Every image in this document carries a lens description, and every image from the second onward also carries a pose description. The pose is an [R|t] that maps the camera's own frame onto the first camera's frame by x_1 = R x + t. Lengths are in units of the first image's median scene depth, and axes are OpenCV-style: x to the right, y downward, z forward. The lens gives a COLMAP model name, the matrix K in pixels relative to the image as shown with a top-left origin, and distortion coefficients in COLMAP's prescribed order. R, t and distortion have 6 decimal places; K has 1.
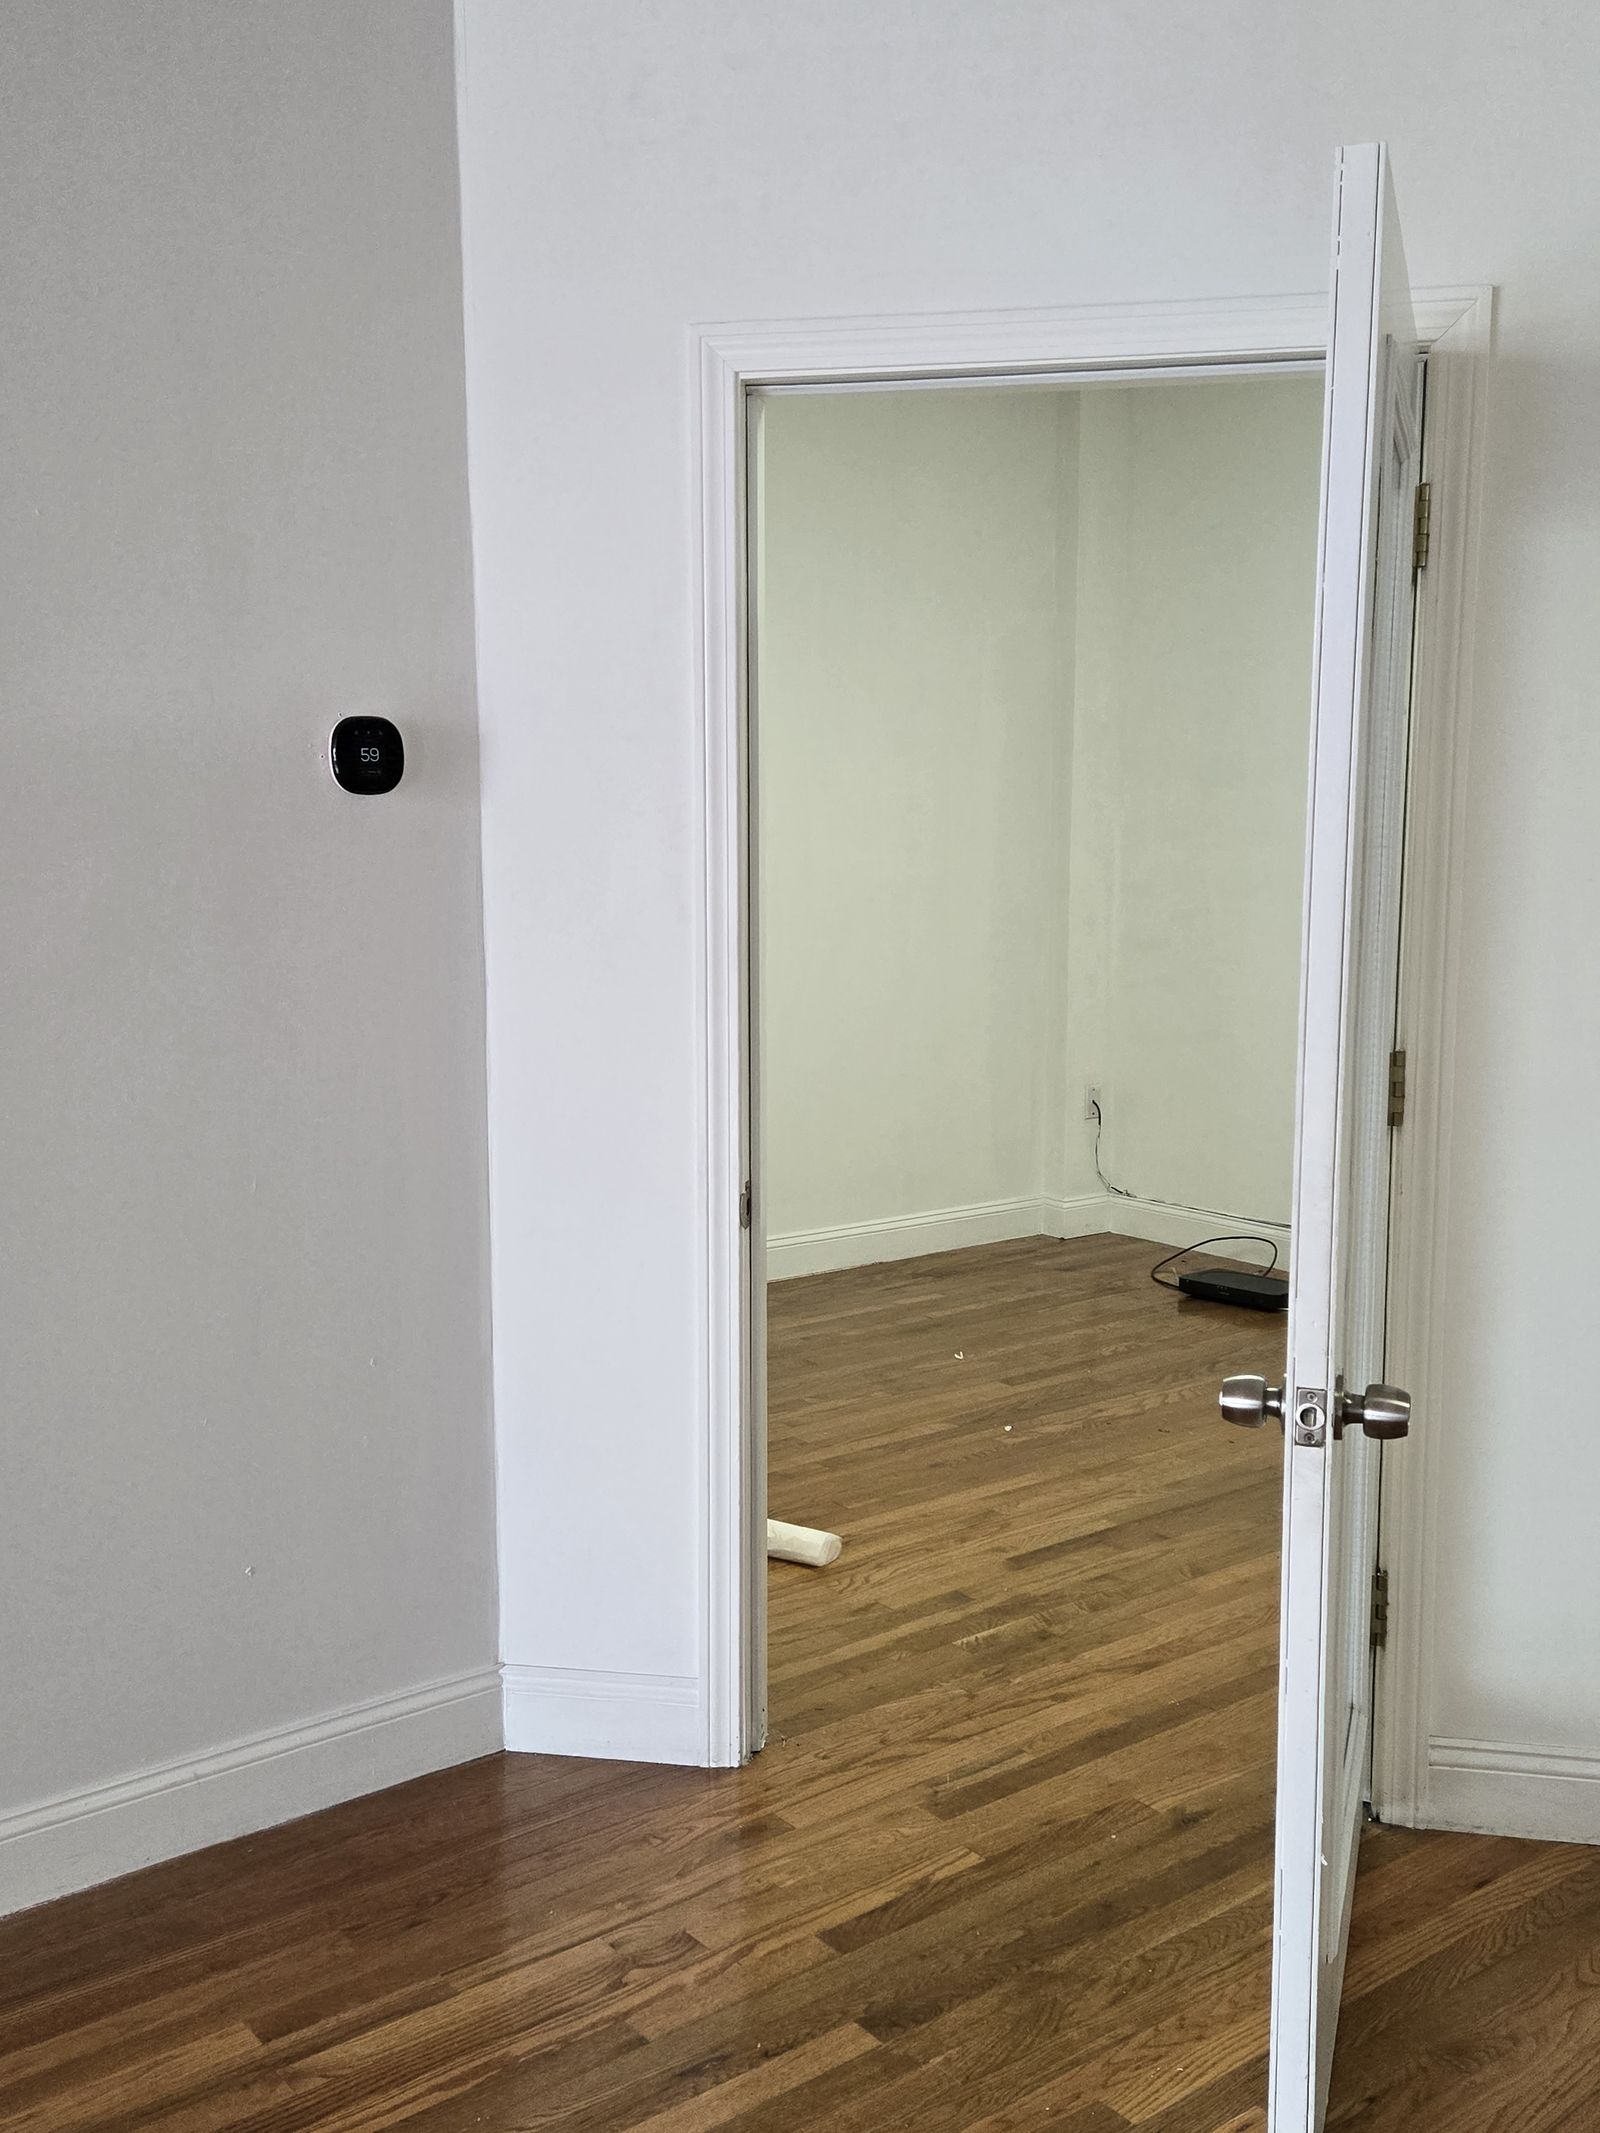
lens RADIAL K [[1995.8, 0, 804.5], [0, 1995.8, 1062.9], [0, 0, 1]] dist [0.098210, 0.000000]
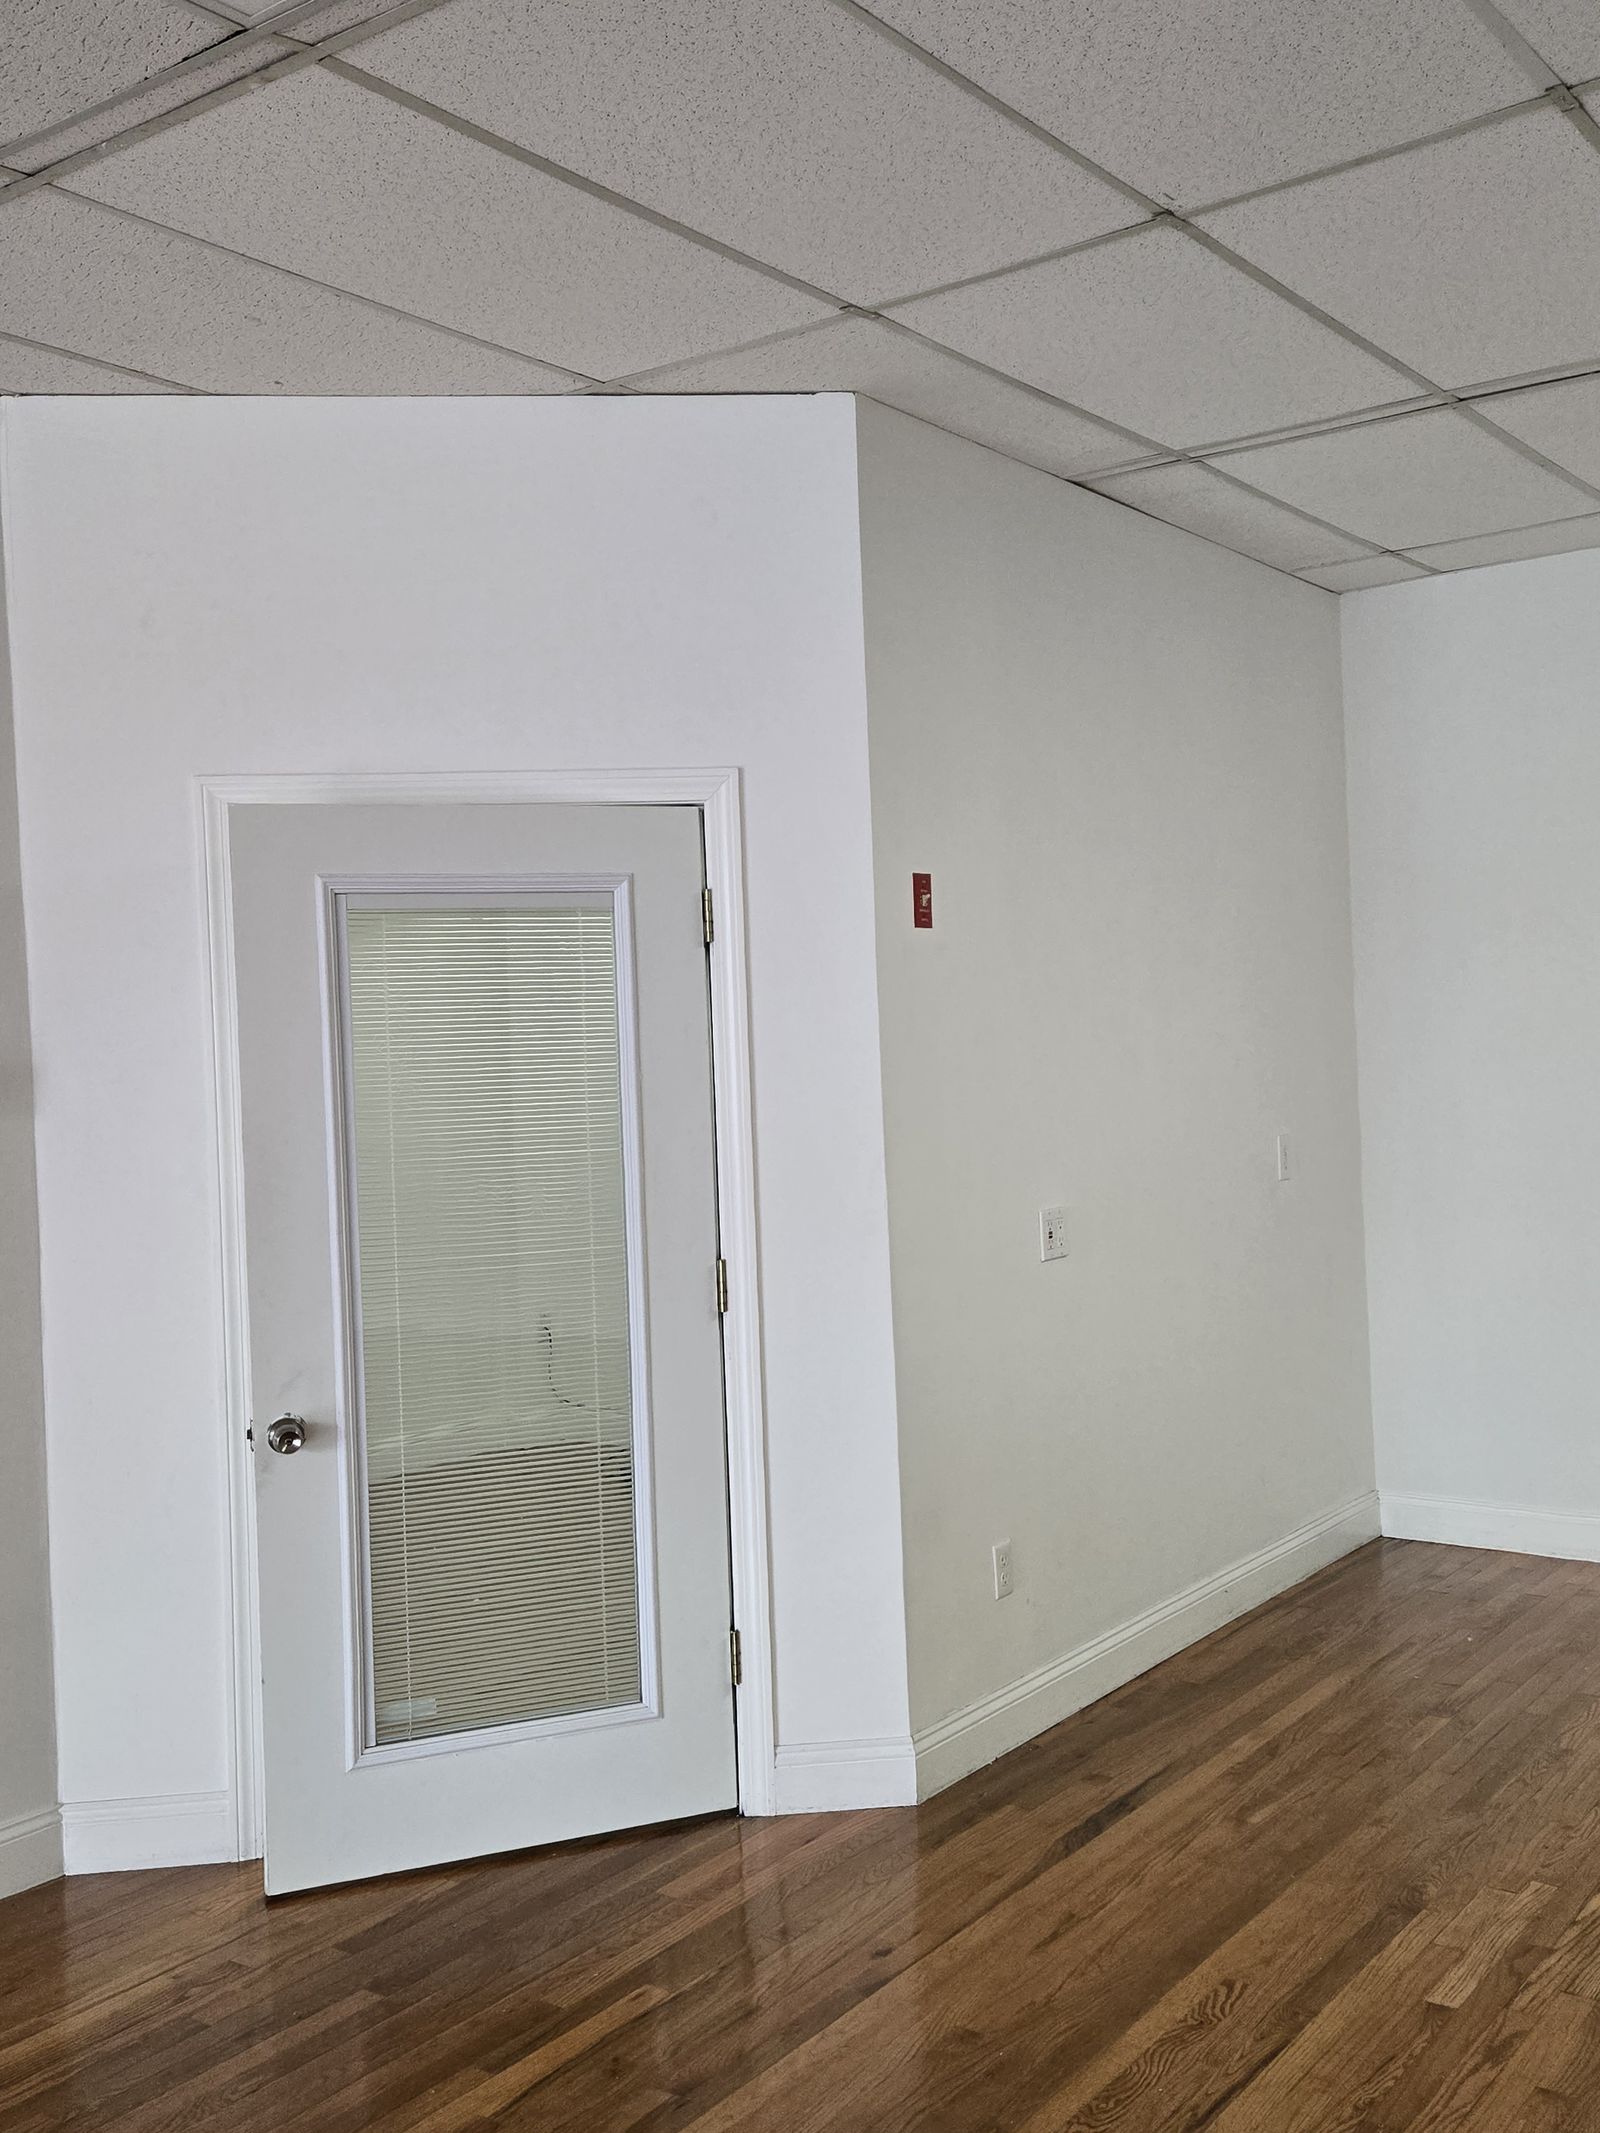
lens RADIAL K [[1995.8, 0, 808.6], [0, 1995.8, 1056.9], [0, 0, 1]] dist [0.098210, 0.000000]
pose [[0.962394, -0.039195, 0.268815, -0.031931], [0.071639, 0.991127, -0.111962, 0.017001], [-0.262041, 0.127009, 0.956663, -0.462084]]
